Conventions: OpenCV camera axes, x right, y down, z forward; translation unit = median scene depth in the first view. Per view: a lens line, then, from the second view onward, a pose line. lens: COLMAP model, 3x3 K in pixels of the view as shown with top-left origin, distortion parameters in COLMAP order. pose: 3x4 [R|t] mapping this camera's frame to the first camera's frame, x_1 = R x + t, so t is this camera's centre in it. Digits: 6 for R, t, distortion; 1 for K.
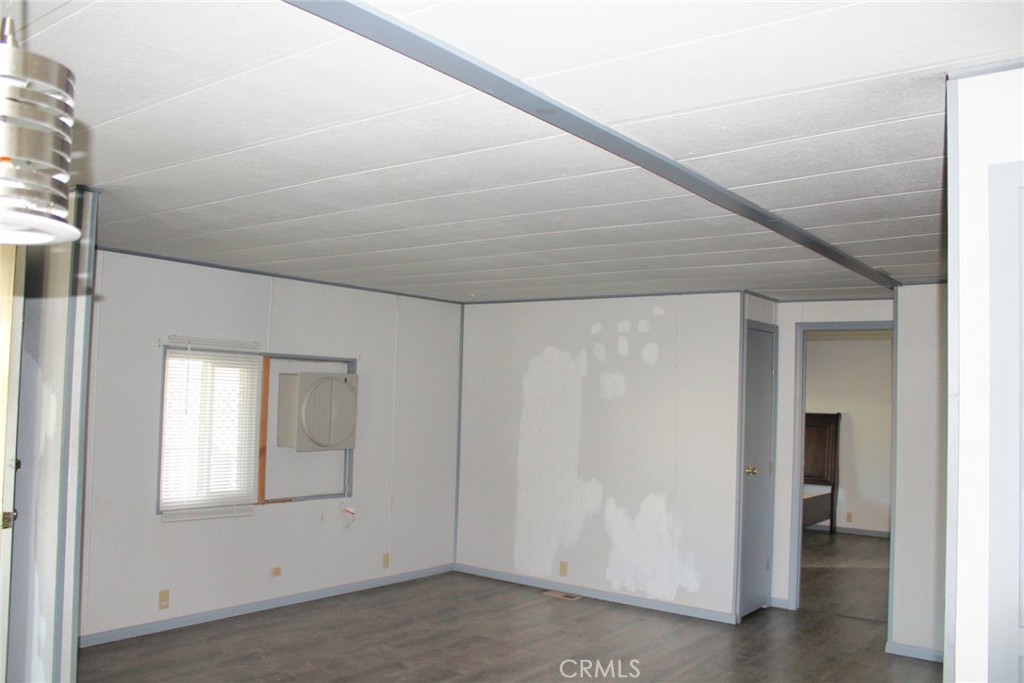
lens RADIAL K [[859.6, 0, 510.2], [0, 859.6, 345.9], [0, 0, 1]] dist [-0.122026, 0.064485]
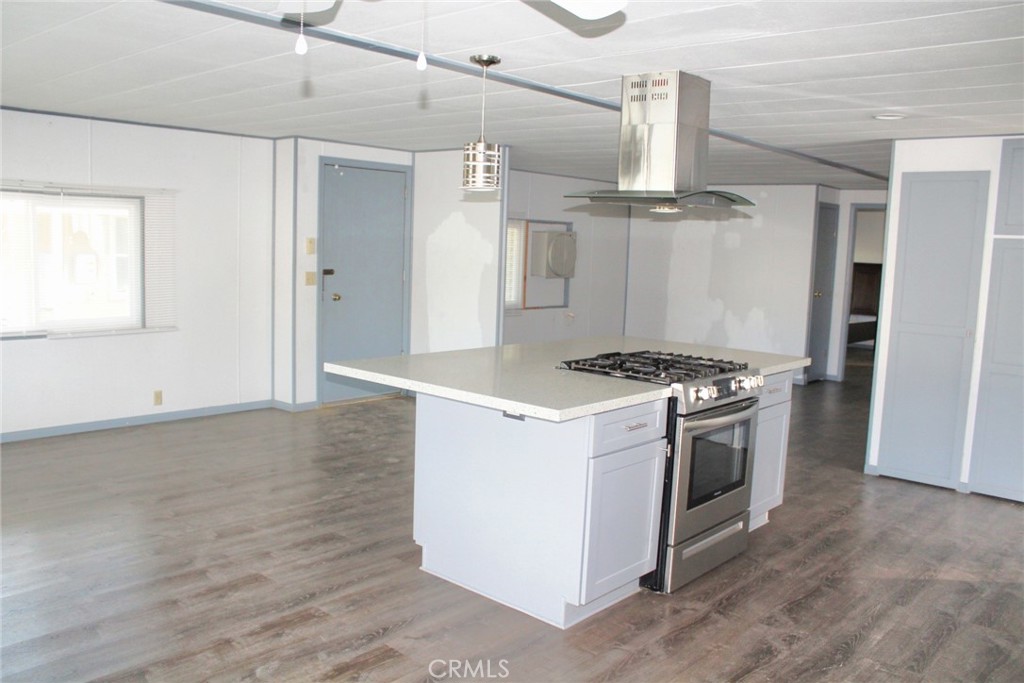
lens RADIAL K [[859.6, 0, 516.6], [0, 859.6, 339.1], [0, 0, 1]] dist [-0.122026, 0.064485]
pose [[0.998284, 0.013025, -0.057091, -0.190258], [-0.003954, 0.987715, 0.156215, -0.019088], [0.058424, -0.155721, 0.986072, -0.621864]]
